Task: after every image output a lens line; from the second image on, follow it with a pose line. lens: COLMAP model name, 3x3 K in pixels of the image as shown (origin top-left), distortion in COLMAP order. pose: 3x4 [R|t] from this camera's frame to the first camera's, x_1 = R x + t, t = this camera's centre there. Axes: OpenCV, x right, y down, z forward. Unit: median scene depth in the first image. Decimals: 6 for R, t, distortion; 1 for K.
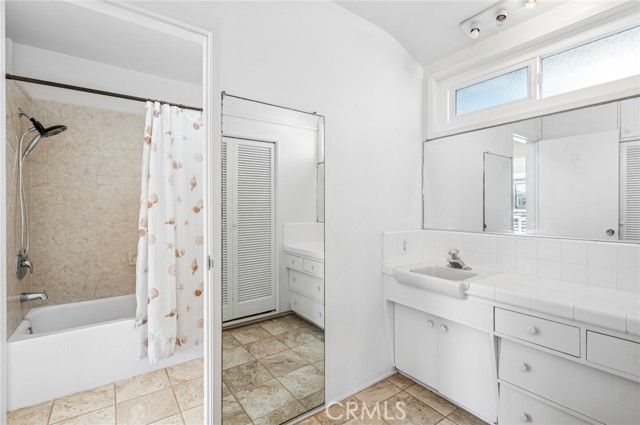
lens RADIAL K [[294.2, 0, 324.8], [0, 294.2, 204.9], [0, 0, 1]] dist [0.003595, -0.000398]
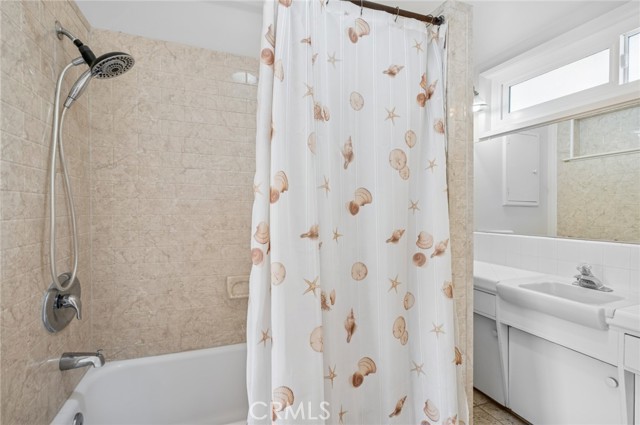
lens RADIAL K [[294.2, 0, 319.5], [0, 294.2, 212.3], [0, 0, 1]] dist [0.003595, -0.000398]
pose [[0.966257, 0.008978, -0.257424, -0.363602], [-0.003941, 0.999791, 0.020076, 0.013967], [0.257550, -0.018384, 0.966090, 0.515583]]
